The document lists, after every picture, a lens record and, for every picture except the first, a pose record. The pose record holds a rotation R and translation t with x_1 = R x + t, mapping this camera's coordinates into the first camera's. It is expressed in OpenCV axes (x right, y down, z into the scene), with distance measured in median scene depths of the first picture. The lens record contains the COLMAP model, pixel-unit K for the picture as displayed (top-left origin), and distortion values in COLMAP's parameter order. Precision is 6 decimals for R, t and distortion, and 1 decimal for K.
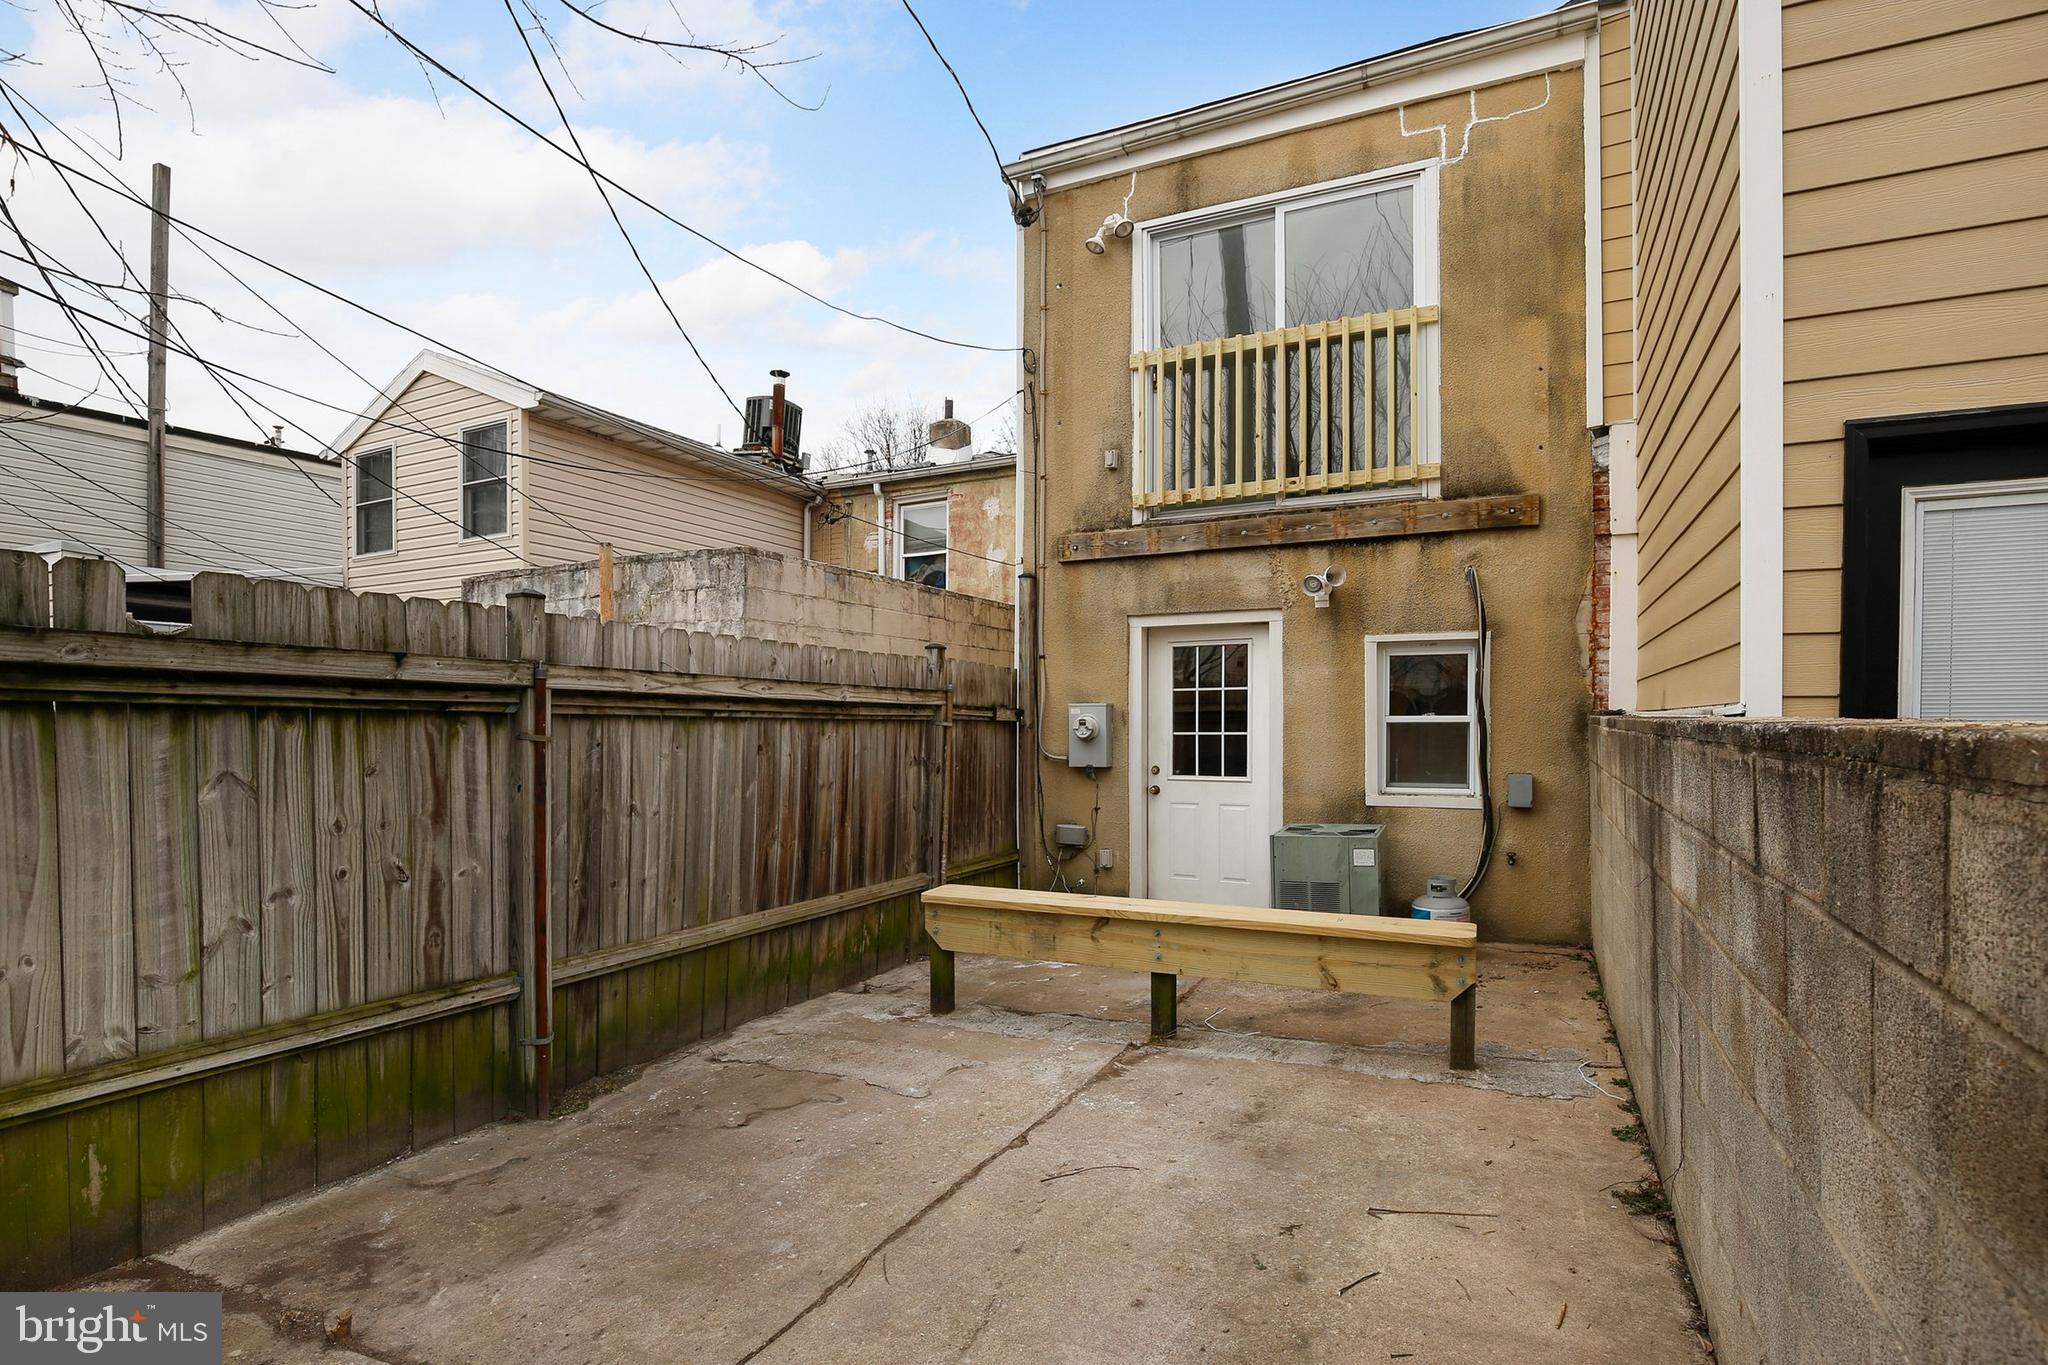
lens RADIAL K [[981.2, 0, 1038.0], [0, 981.2, 707.3], [0, 0, 1]] dist [-0.034623, 0.005704]
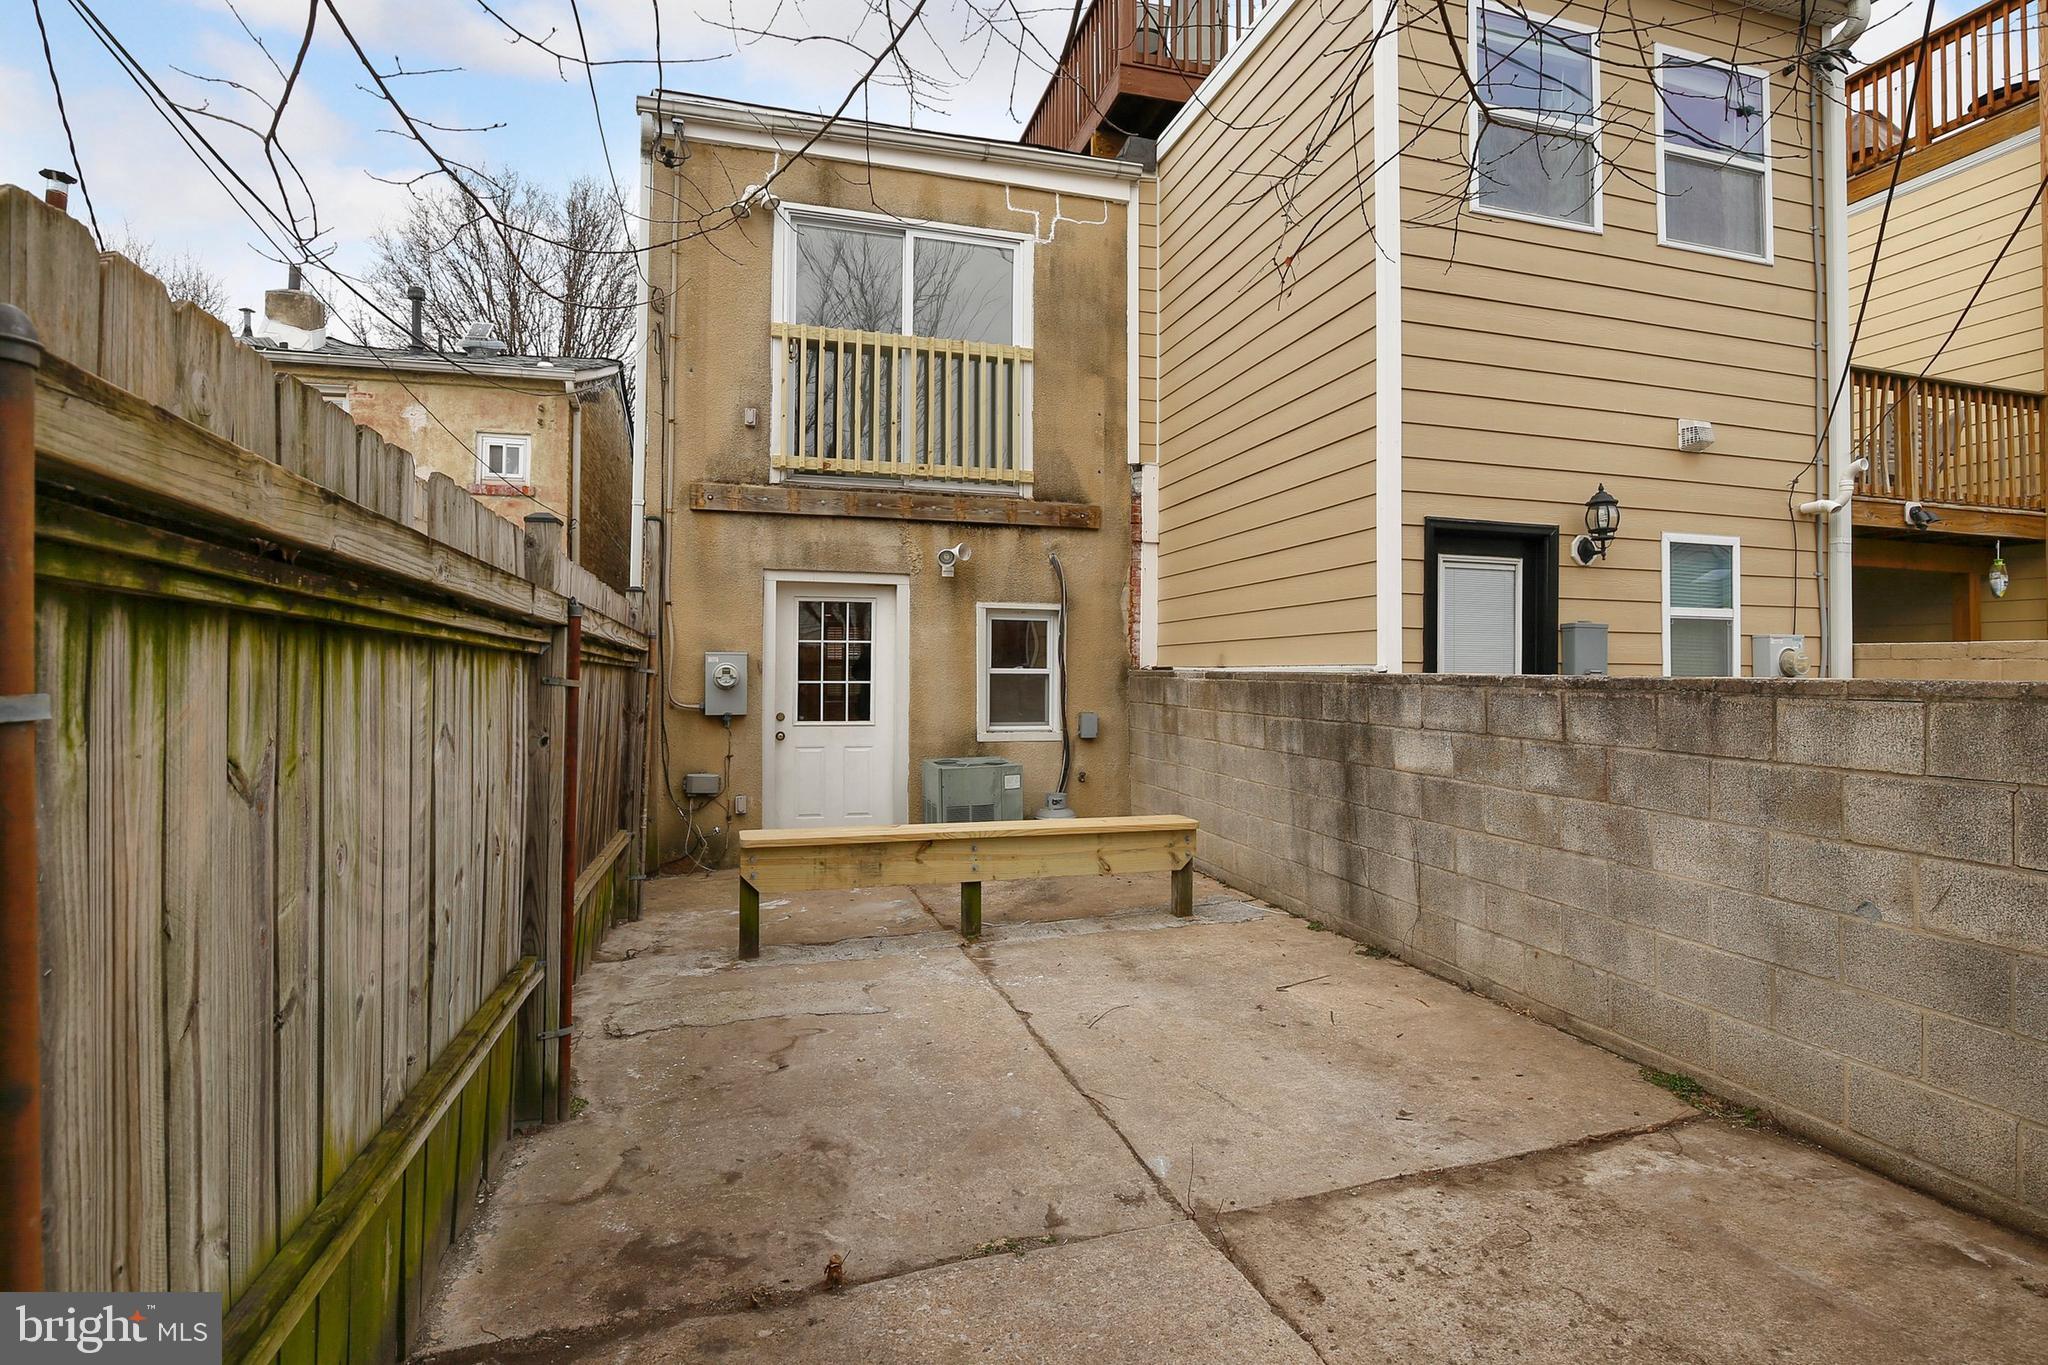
lens RADIAL K [[997.3, 0, 1021.5], [0, 997.3, 616.2], [0, 0, 1]] dist [-0.032824, 0.000153]
pose [[0.749991, 0.046160, 0.659836, -0.539950], [-0.018634, 0.998641, -0.048681, 0.004384], [-0.661186, 0.024215, 0.749831, 0.034866]]
